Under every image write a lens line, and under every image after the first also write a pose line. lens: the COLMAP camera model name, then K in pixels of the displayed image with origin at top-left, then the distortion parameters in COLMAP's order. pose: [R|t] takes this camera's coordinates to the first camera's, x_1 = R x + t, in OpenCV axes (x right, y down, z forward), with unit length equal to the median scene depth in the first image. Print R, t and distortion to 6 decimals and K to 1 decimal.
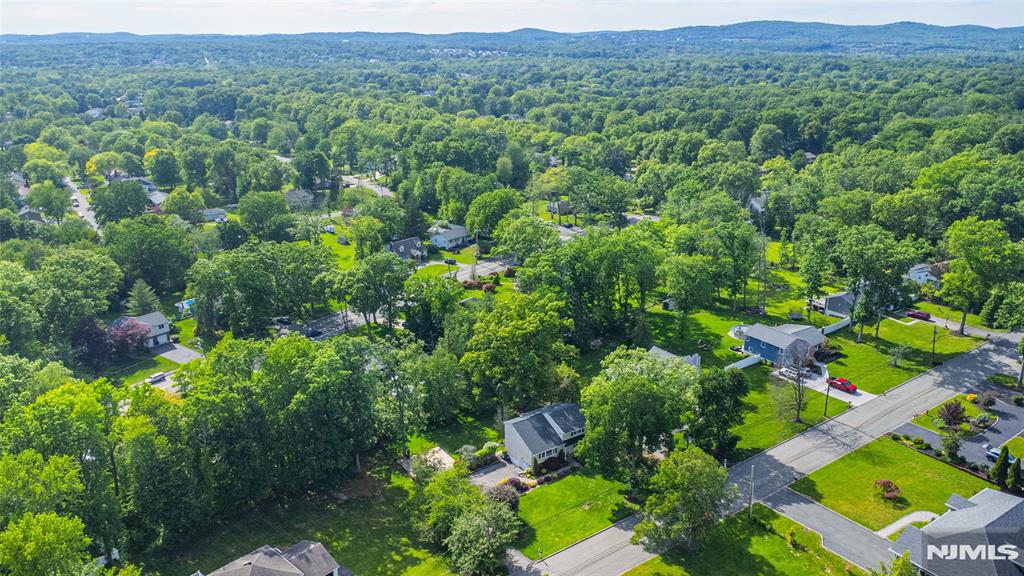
lens RADIAL K [[764.5, 0, 510.8], [0, 764.5, 276.6], [0, 0, 1]] dist [0.013746, -0.003086]
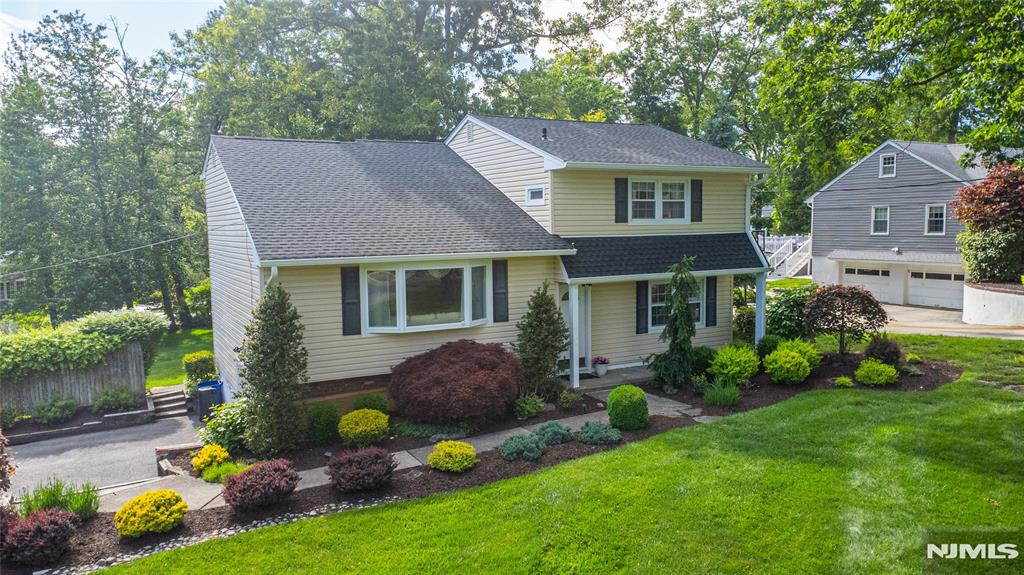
lens RADIAL K [[764.5, 0, 510.8], [0, 764.5, 276.1], [0, 0, 1]] dist [0.013746, -0.003086]
pose [[0.996112, 0.001546, -0.088086, 0.071998], [-0.022051, 0.972395, -0.232298, 0.250957], [0.085295, 0.233337, 0.968648, 0.863628]]
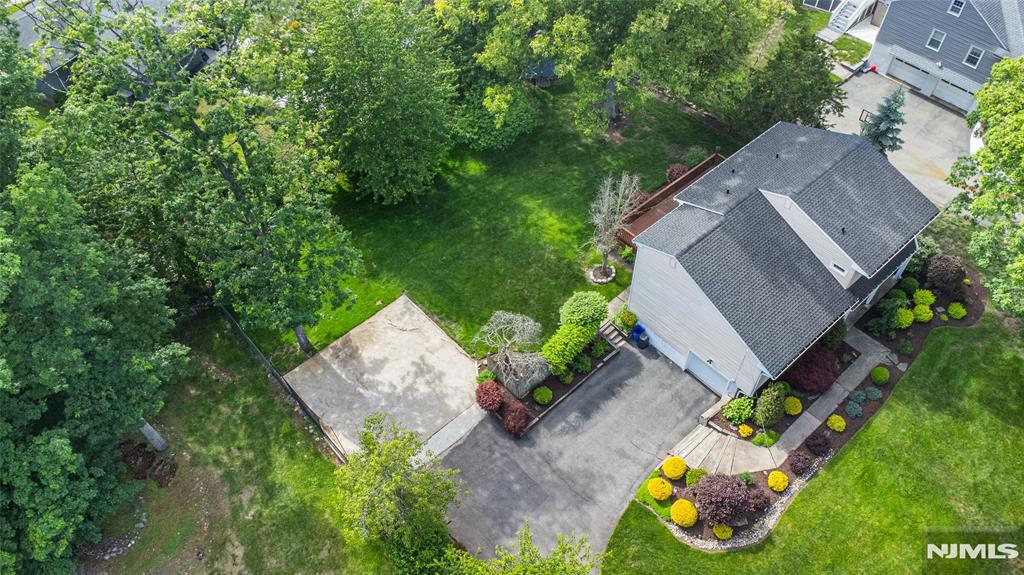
lens RADIAL K [[764.5, 0, 510.8], [0, 764.5, 276.1], [0, 0, 1]] dist [0.013746, -0.003086]
pose [[0.990522, -0.108883, 0.083732, -0.080177], [0.047116, 0.841952, 0.537492, 0.048502], [-0.129022, -0.528452, 0.839102, 0.770473]]
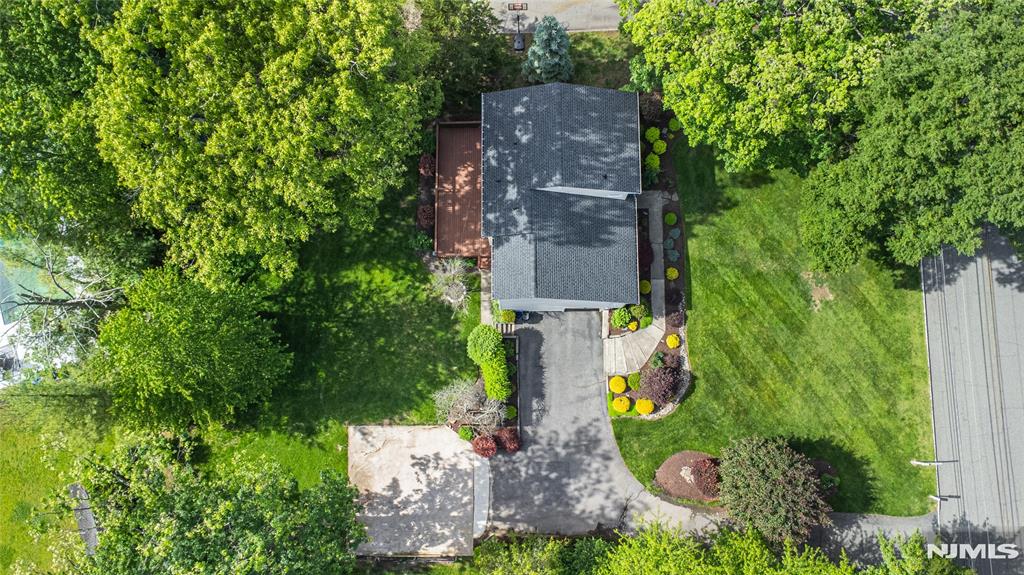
lens RADIAL K [[764.5, 0, 510.8], [0, 764.5, 276.1], [0, 0, 1]] dist [0.013746, -0.003086]
pose [[0.550717, -0.824606, 0.129366, -0.041108], [0.256177, 0.314486, 0.914042, -0.126285], [-0.794408, -0.470237, 0.384438, 0.877101]]
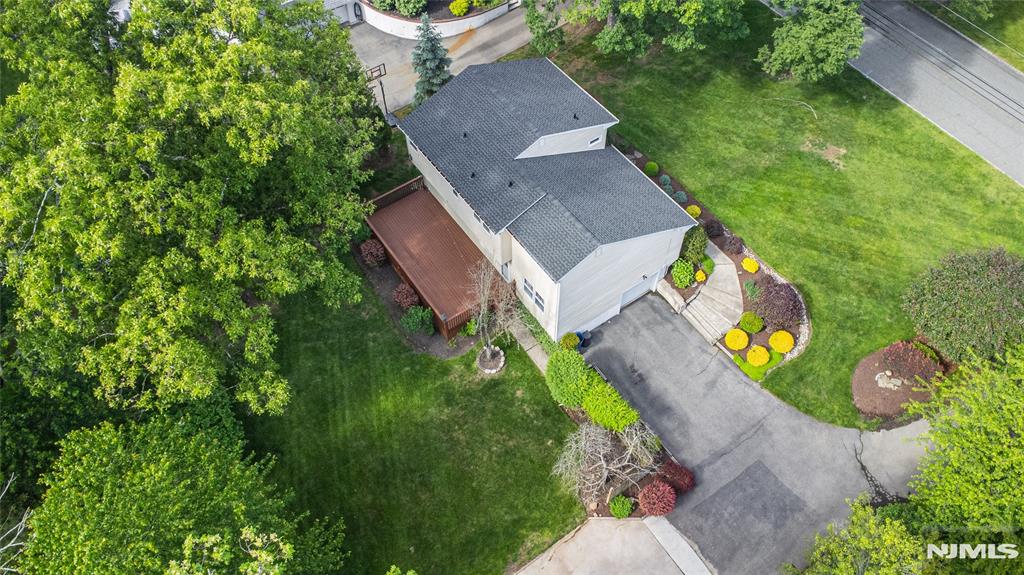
lens RADIAL K [[764.5, 0, 510.8], [0, 764.5, 276.1], [0, 0, 1]] dist [0.013746, -0.003086]
pose [[-0.019342, -0.798590, 0.601565, -0.162301], [0.308951, 0.567457, 0.763244, -0.008578], [-0.950881, 0.200617, 0.235750, 0.964801]]
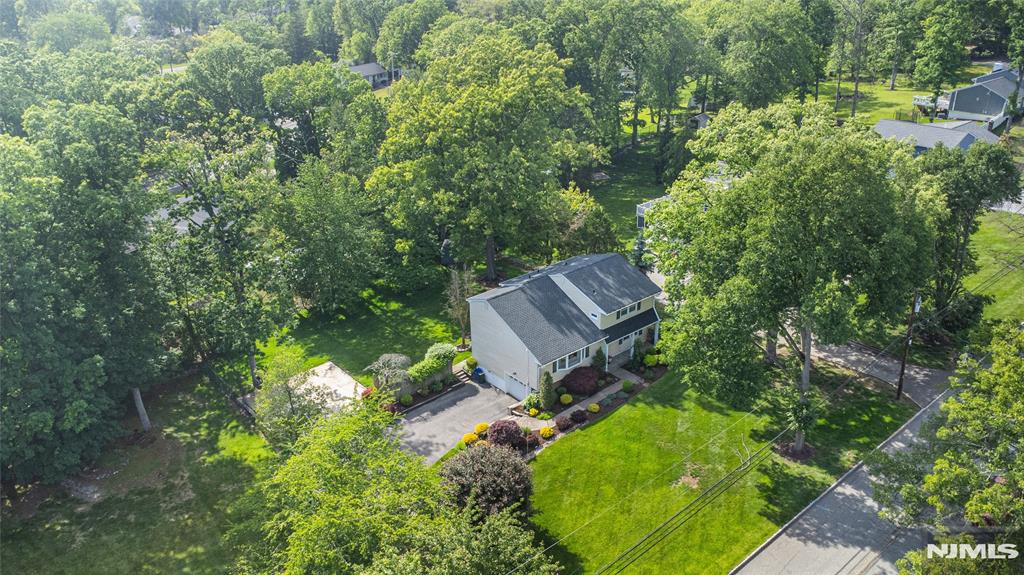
lens RADIAL K [[764.5, 0, 510.8], [0, 764.5, 276.1], [0, 0, 1]] dist [0.013746, -0.003086]
pose [[0.994099, -0.056241, 0.092763, -0.025174], [0.045396, 0.992312, 0.115134, 0.127053], [-0.098526, -0.110244, 0.989009, 0.555843]]
